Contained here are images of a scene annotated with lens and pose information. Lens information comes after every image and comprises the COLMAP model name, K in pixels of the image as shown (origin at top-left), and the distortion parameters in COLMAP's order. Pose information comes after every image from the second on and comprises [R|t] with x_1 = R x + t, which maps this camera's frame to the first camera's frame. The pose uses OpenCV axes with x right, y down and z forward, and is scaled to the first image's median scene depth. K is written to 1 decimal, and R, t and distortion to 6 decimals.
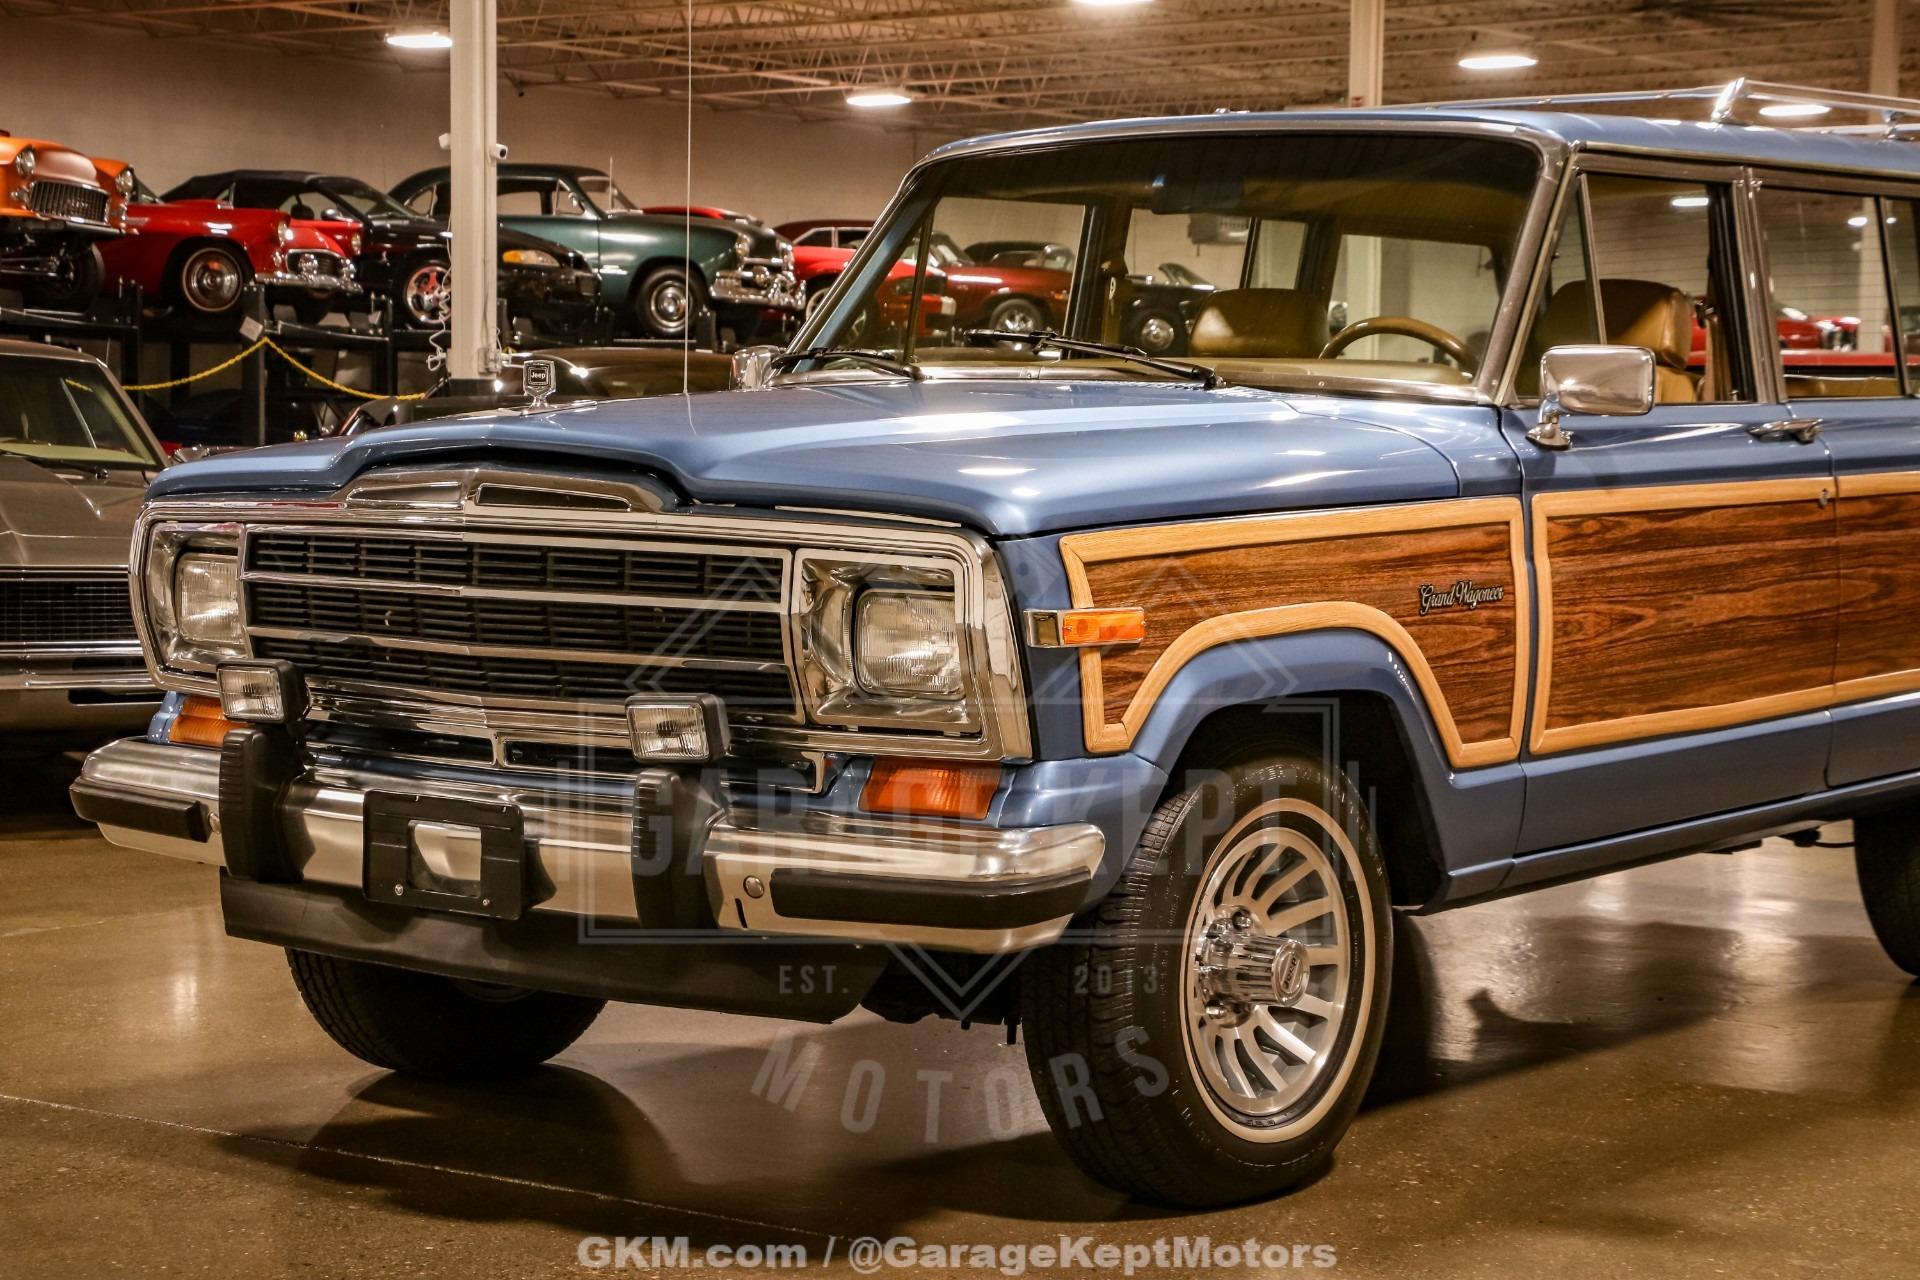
lens RADIAL K [[3533.2, 0, 965.0], [0, 3533.2, 697.9], [0, 0, 1]] dist [0.224398, 0.546065]
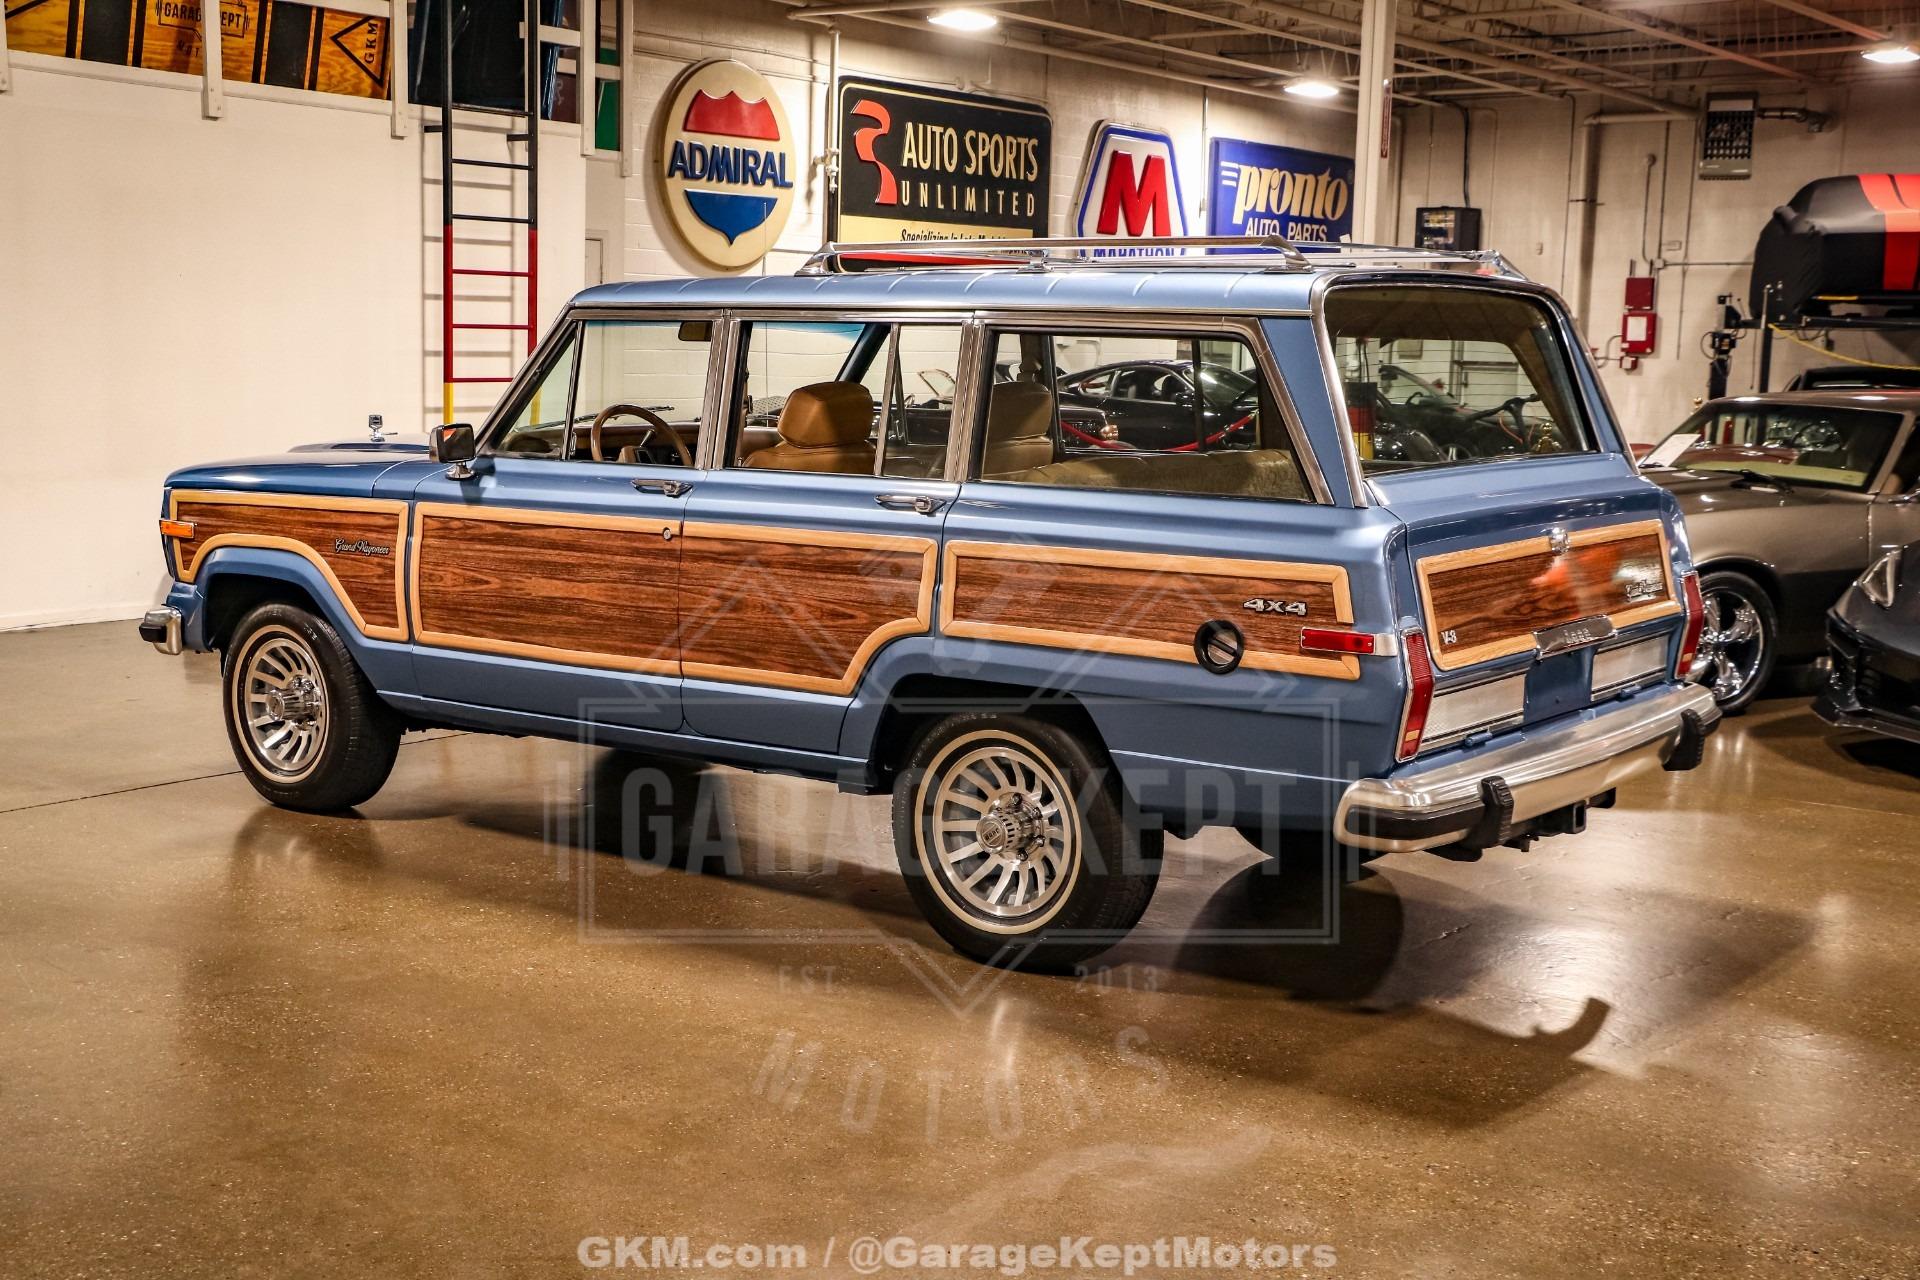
lens RADIAL K [[2260.6, 0, 1013.7], [0, 2260.6, 679.5], [0, 0, 1]] dist [0.020515, 0.088138]
pose [[0.029676, 0.142364, -0.989369, 1.421417], [-0.101092, 0.985158, 0.138725, -0.169745], [0.994434, 0.095900, 0.043627, 1.334589]]
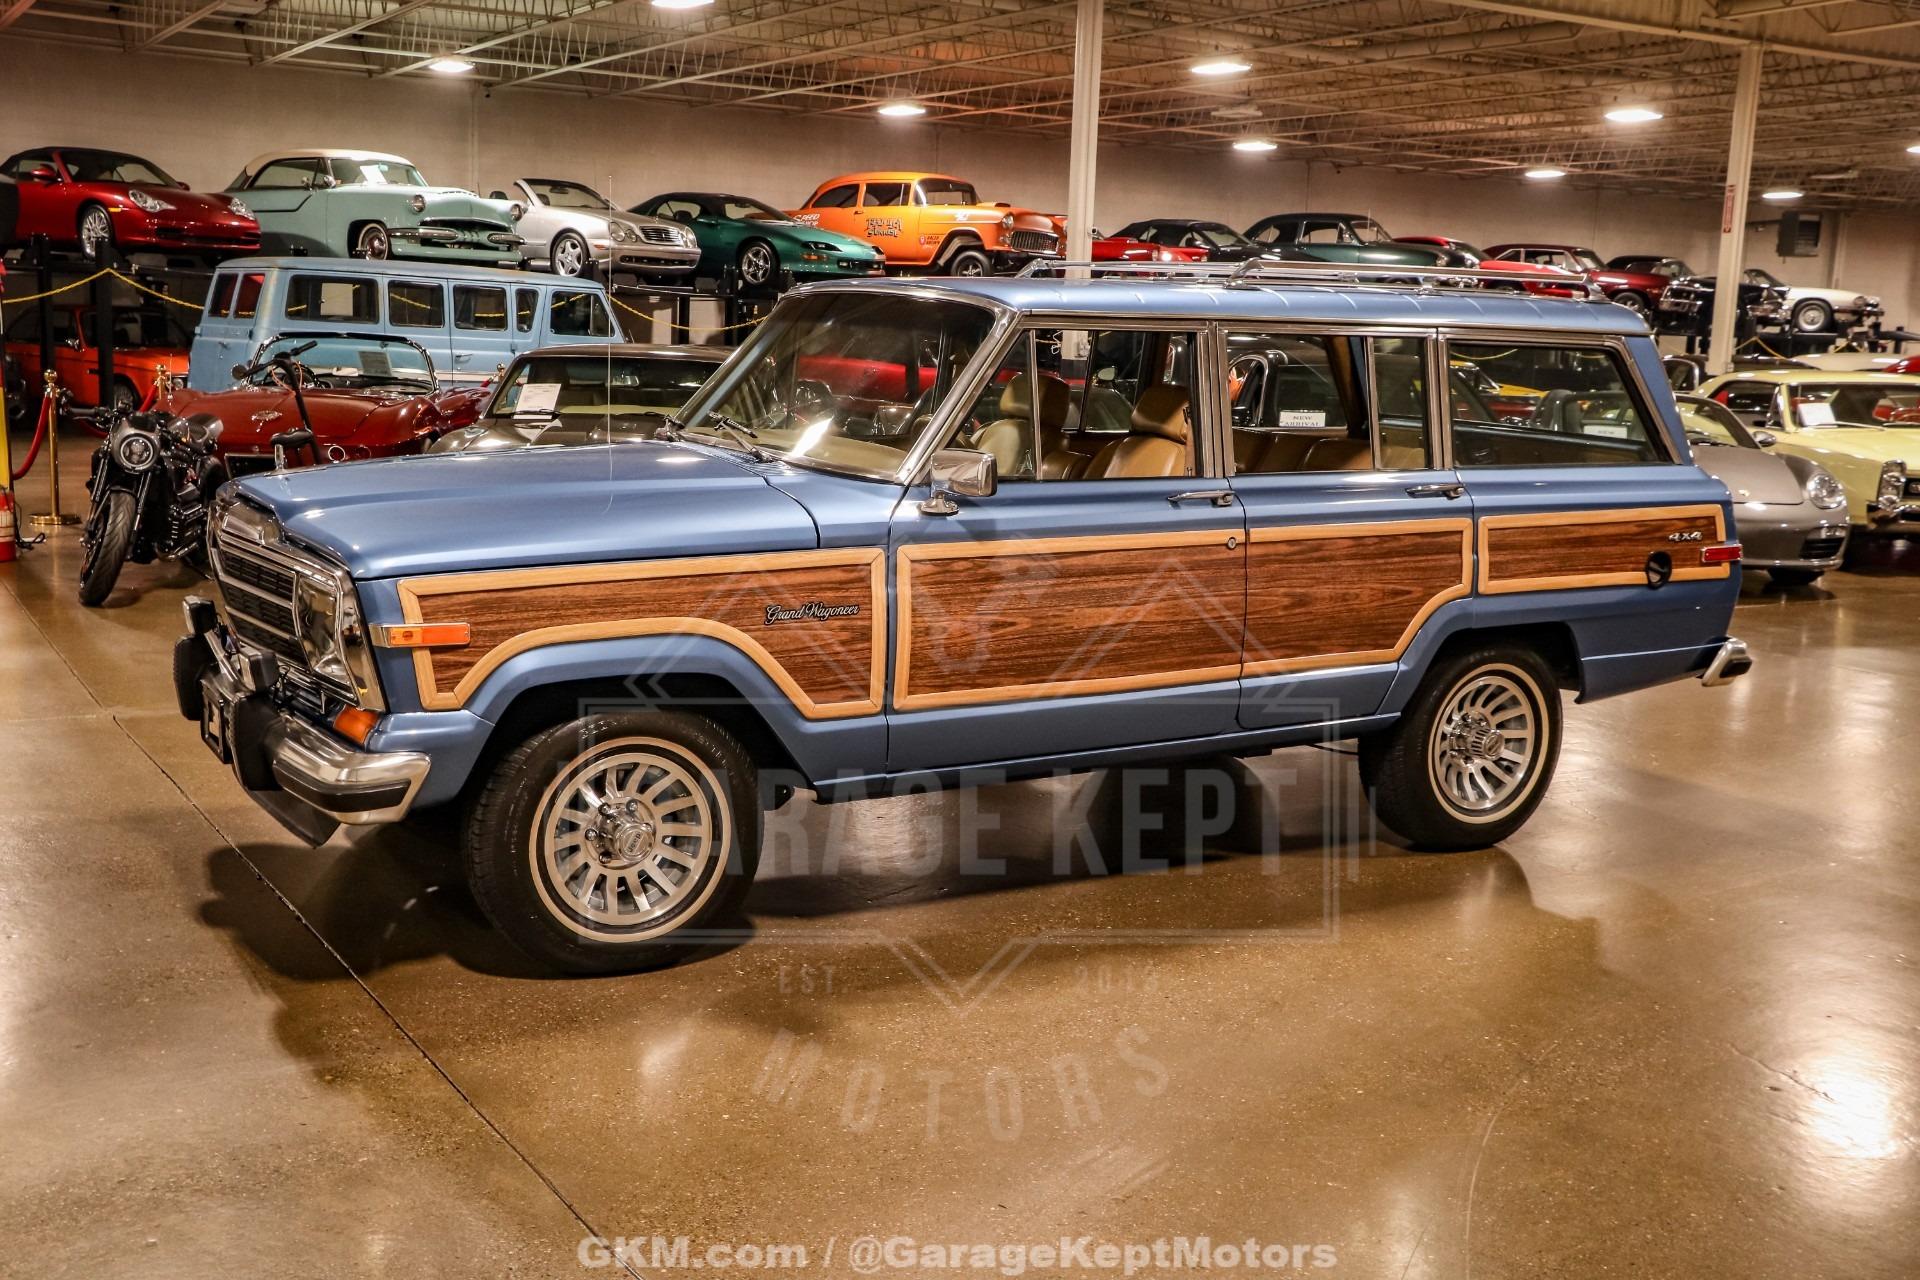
lens RADIAL K [[1986.0, 0, 958.2], [0, 1986.0, 639.2], [0, 0, 1]] dist [-0.117241, 0.374034]
pose [[0.927452, 0.080289, -0.365221, 0.532739], [-0.053219, 0.995077, 0.083608, -0.095546], [0.370135, -0.058106, 0.927159, 0.210165]]
